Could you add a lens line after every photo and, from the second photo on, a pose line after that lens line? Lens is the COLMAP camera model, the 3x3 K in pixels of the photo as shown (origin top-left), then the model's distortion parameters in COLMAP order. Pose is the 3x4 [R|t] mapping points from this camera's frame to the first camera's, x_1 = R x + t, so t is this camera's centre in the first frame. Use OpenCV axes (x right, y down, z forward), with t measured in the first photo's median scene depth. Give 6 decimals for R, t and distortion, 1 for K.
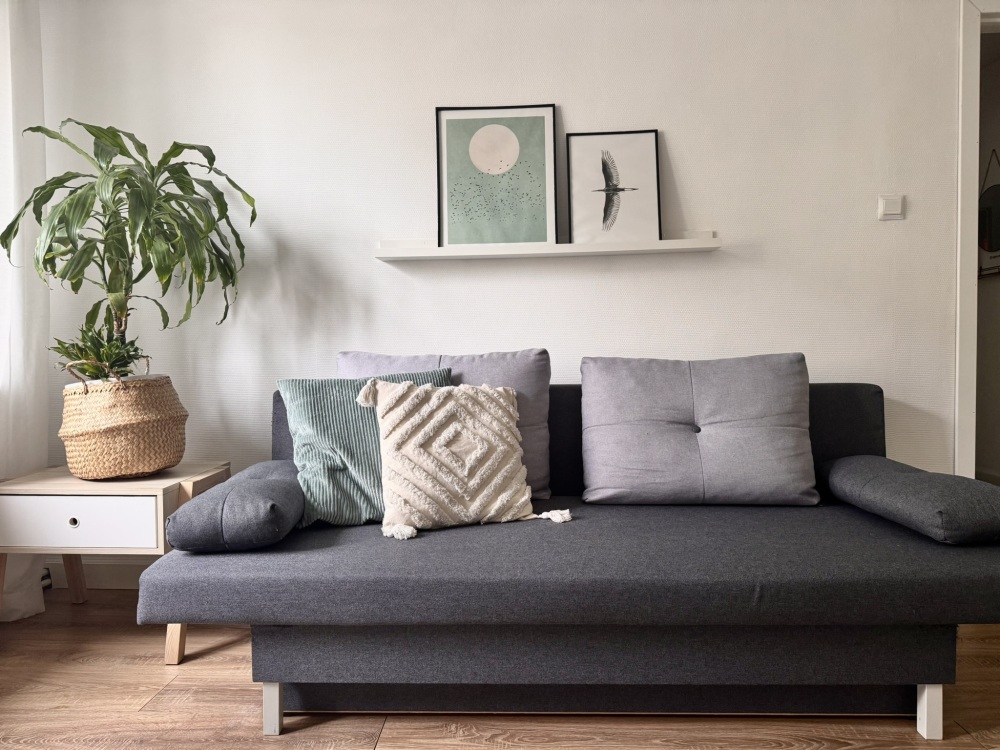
lens RADIAL K [[699.0, 0, 496.9], [0, 699.0, 373.6], [0, 0, 1]] dist [0.067204, -0.079794]
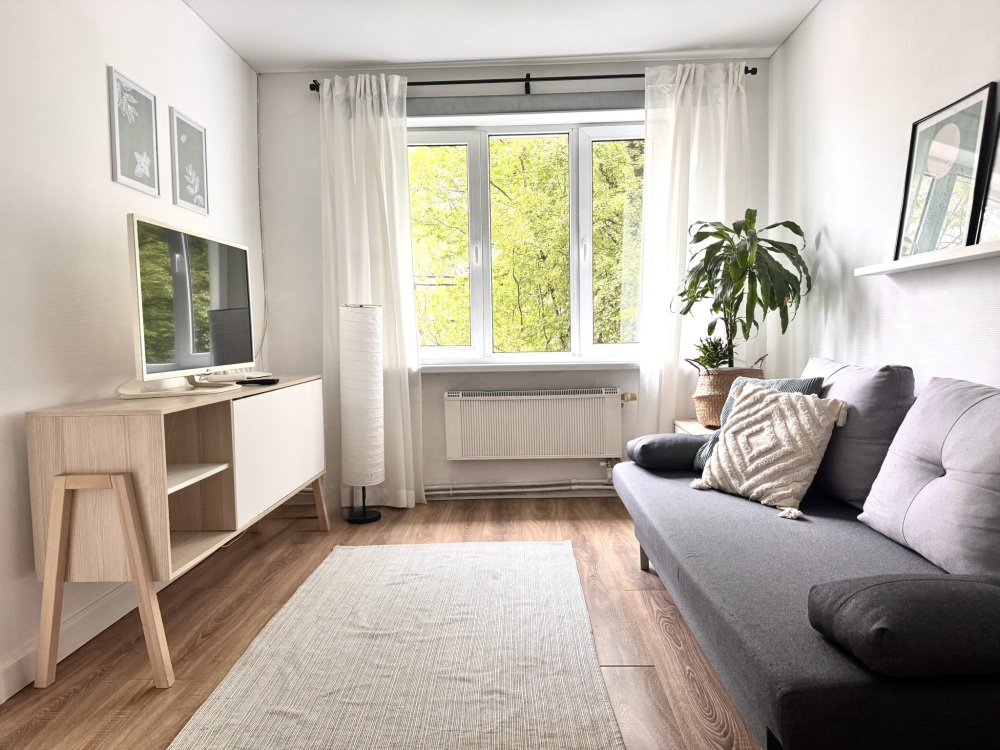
lens RADIAL K [[699.0, 0, 500.6], [0, 699.0, 371.7], [0, 0, 1]] dist [0.067204, -0.079794]
pose [[0.016786, 0.070830, -0.997347, 1.144358], [-0.007547, 0.997468, 0.070711, -0.101743], [0.999831, 0.006340, 0.017279, 0.462009]]
